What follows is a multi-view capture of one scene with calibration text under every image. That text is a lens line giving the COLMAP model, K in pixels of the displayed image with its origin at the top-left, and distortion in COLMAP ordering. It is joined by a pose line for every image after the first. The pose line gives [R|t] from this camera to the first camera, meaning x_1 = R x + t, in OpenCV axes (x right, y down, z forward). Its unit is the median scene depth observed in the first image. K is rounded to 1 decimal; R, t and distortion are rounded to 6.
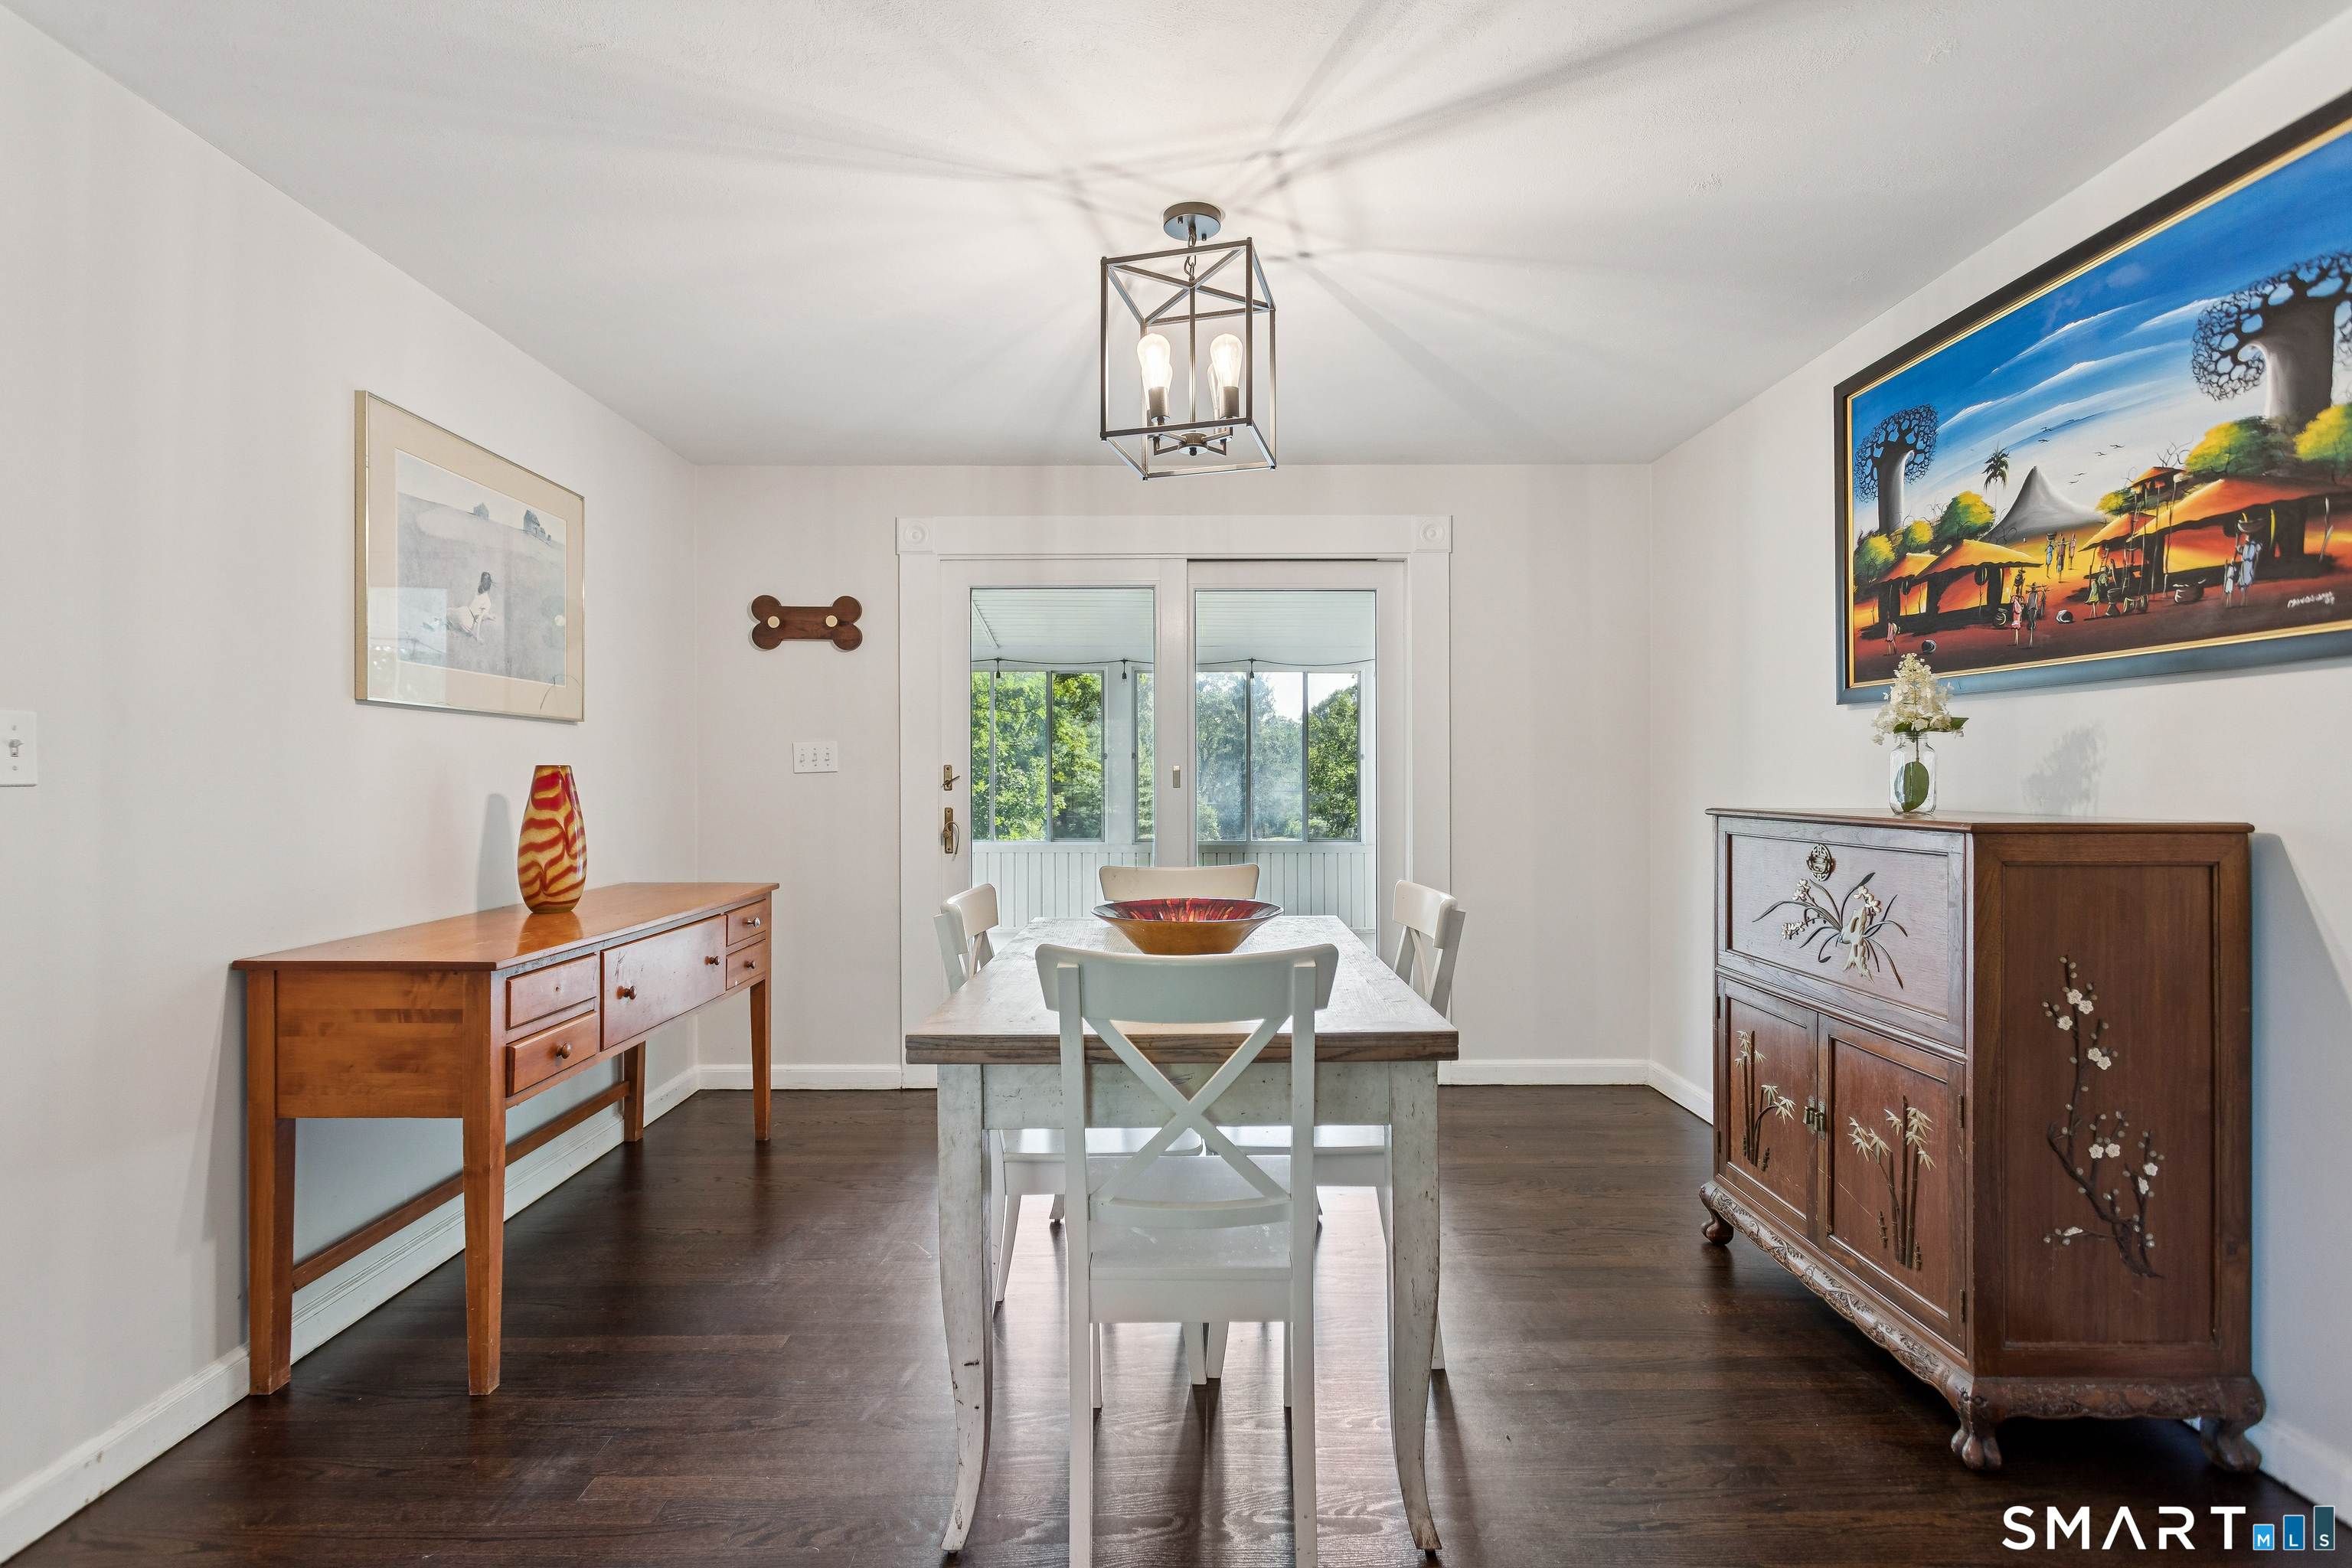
lens RADIAL K [[1117.0, 0, 1176.0], [0, 1117.0, 784.0], [0, 0, 1]] dist [0.001600, 0.000616]
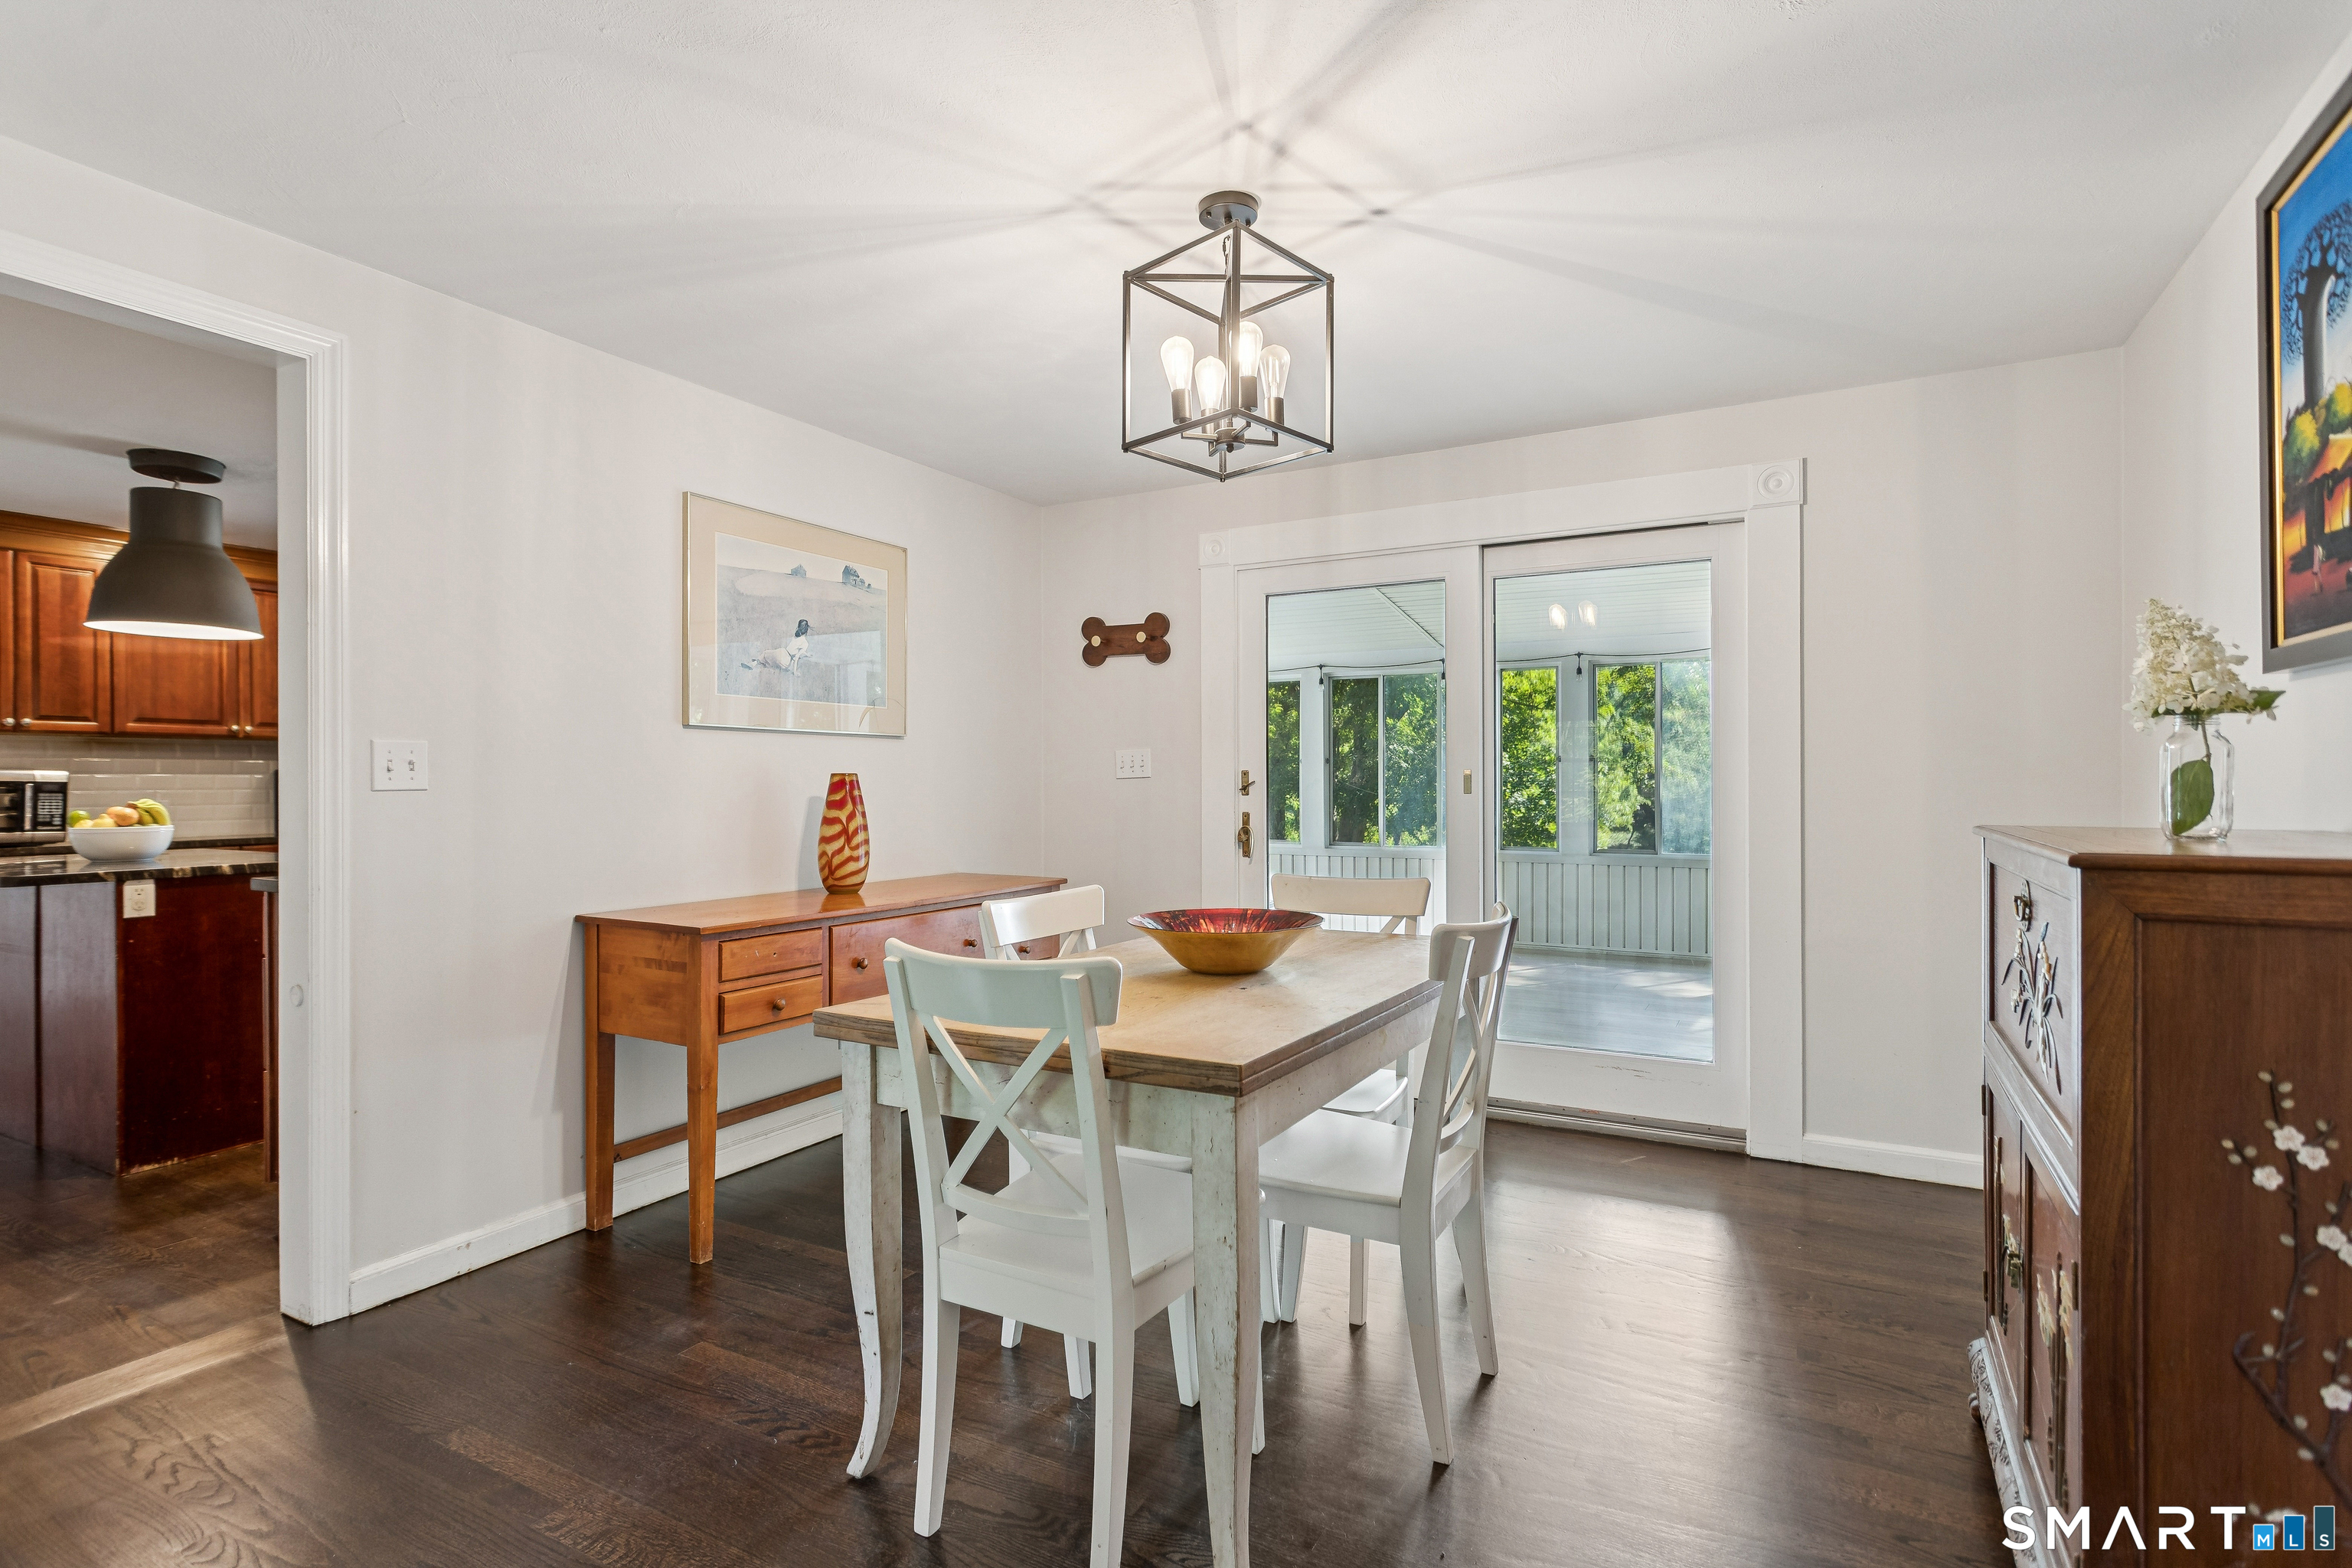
lens RADIAL K [[1136.1, 0, 1190.7], [0, 1136.1, 785.2], [0, 0, 1]] dist [0.000946, -0.000001]
pose [[0.872442, 0.000469, -0.488718, 0.460790], [-0.001450, 0.999998, -0.001629, -0.002760], [0.488716, 0.002130, 0.872440, 0.121178]]
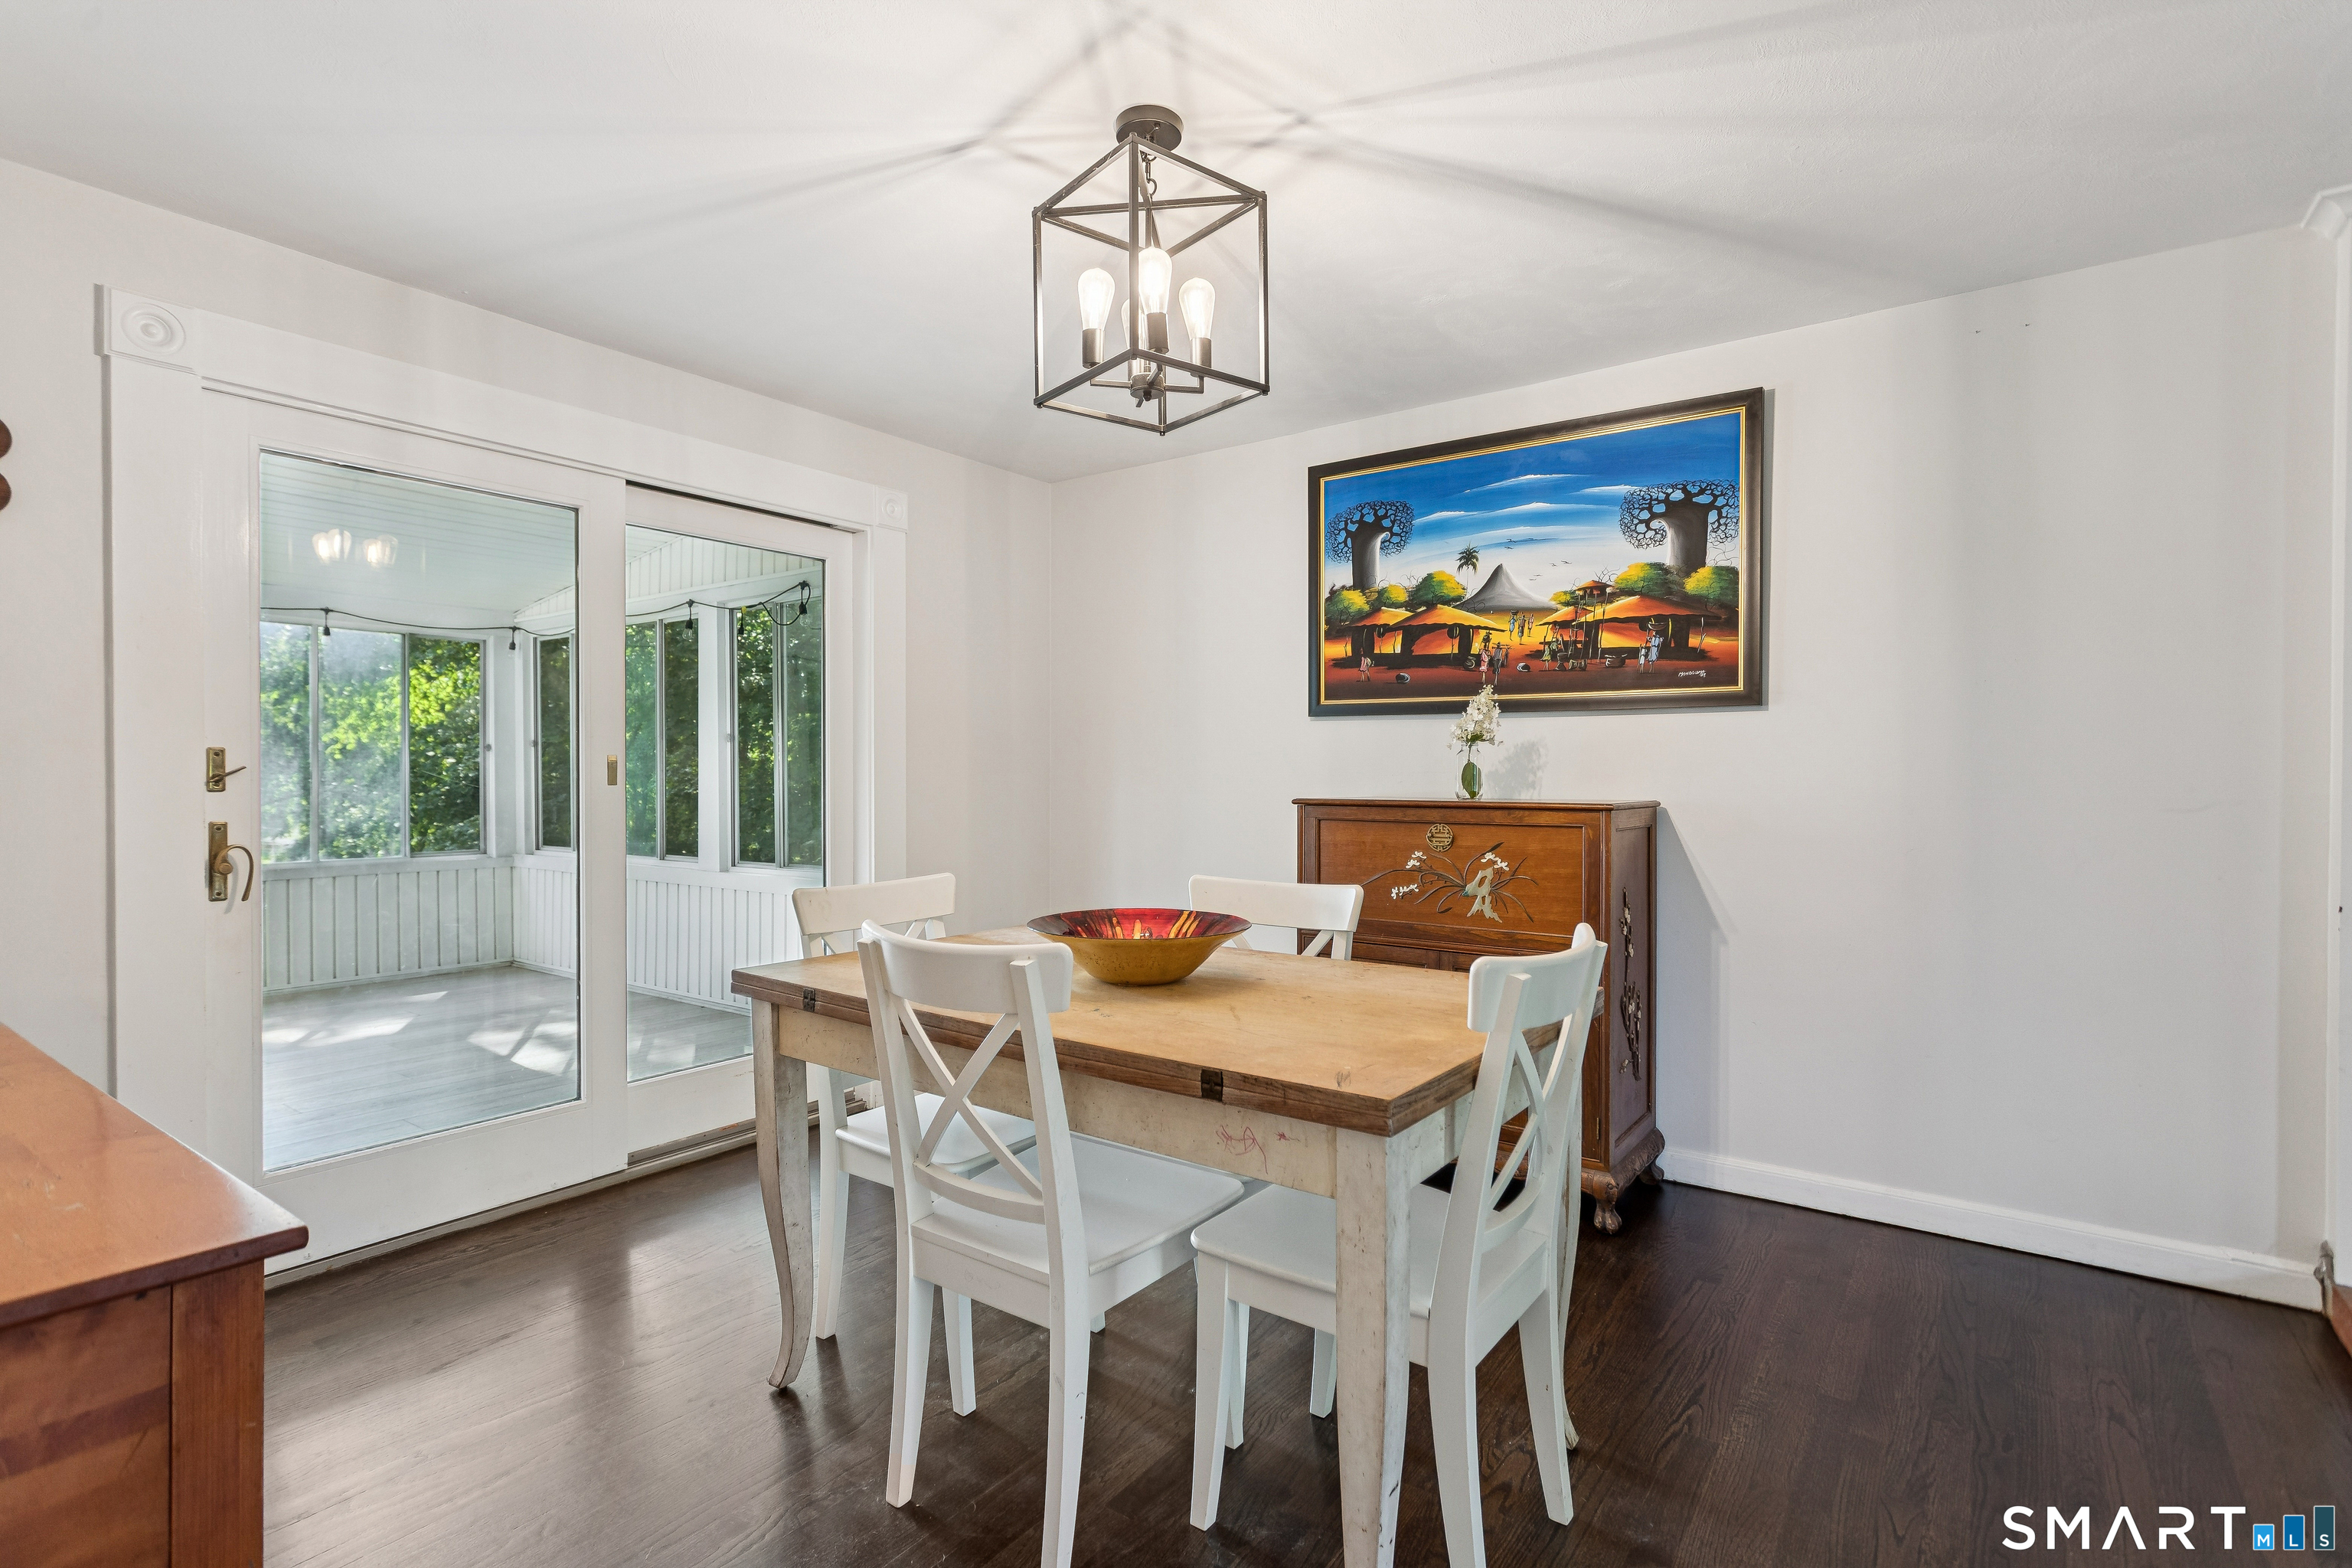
lens RADIAL K [[1112.5, 0, 1186.9], [0, 1112.5, 786.5], [0, 0, 1]] dist [-0.004415, -0.000147]
pose [[0.589158, -0.006176, 0.807994, -0.656415], [0.001888, 0.999979, 0.006266, 0.001161], [-0.808016, -0.002166, 0.589157, 0.458801]]
